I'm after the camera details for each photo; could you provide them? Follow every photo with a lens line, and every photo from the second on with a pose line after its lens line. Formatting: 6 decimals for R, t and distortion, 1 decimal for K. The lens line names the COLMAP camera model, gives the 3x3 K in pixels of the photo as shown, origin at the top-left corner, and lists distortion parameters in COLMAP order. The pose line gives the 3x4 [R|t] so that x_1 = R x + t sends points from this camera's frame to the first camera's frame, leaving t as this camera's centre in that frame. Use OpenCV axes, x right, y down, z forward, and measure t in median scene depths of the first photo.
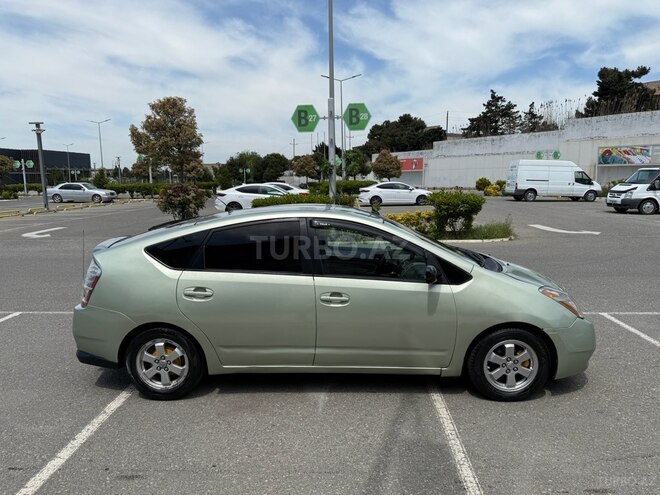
lens RADIAL K [[469.1, 0, 325.3], [0, 469.1, 239.0], [0, 0, 1]] dist [0.022715, -0.028591]
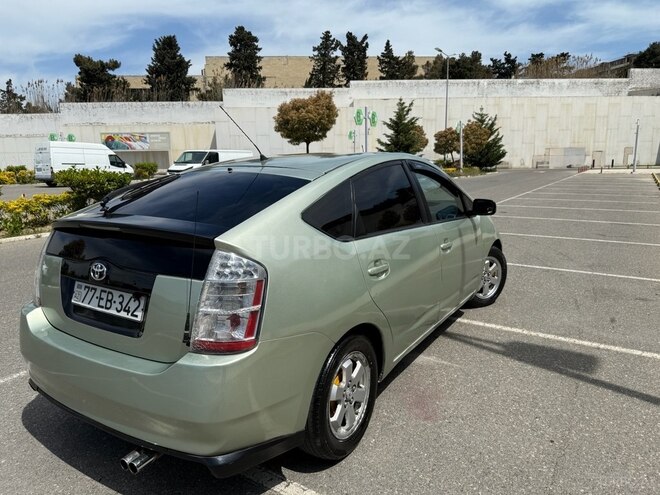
lens RADIAL K [[468.8, 0, 329.9], [0, 468.8, 241.3], [0, 0, 1]] dist [0.017130, -0.024197]
pose [[0.509435, -0.148636, 0.847575, -0.218662], [0.124861, 0.987313, 0.098093, -0.000097], [-0.851402, 0.055857, 0.521531, 0.176151]]
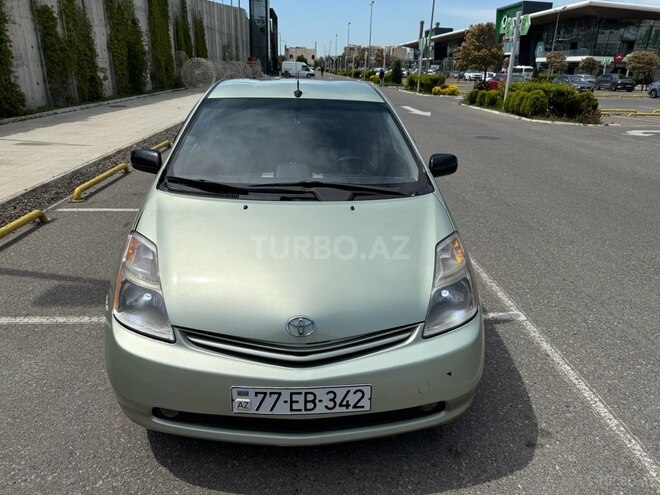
lens RADIAL K [[469.1, 0, 325.3], [0, 469.1, 239.0], [0, 0, 1]] dist [0.022715, -0.028591]
pose [[0.093469, 0.345781, -0.933648, 0.255831], [-0.150052, 0.931935, 0.330124, -0.027766], [0.984250, 0.109240, 0.138992, 0.289933]]
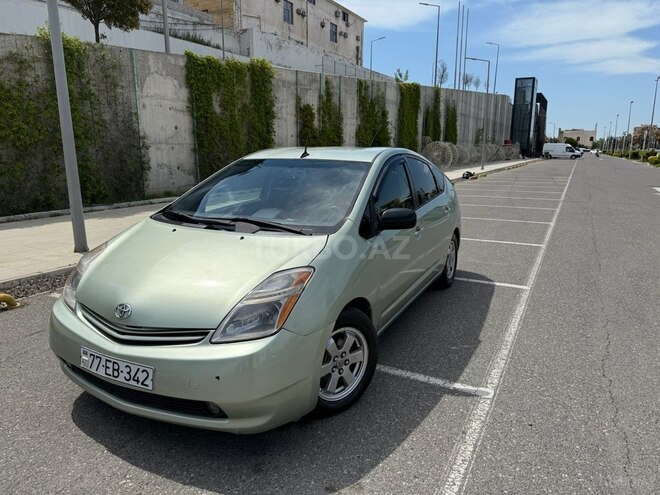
lens RADIAL K [[463.5, 0, 332.2], [0, 463.5, 248.8], [0, 0, 1]] dist [0.018565, -0.036621]
pose [[-0.421099, 0.192774, -0.886292, 0.255199], [-0.115278, 0.957854, 0.263110, -0.035073], [0.899659, 0.212965, -0.381129, 0.418775]]
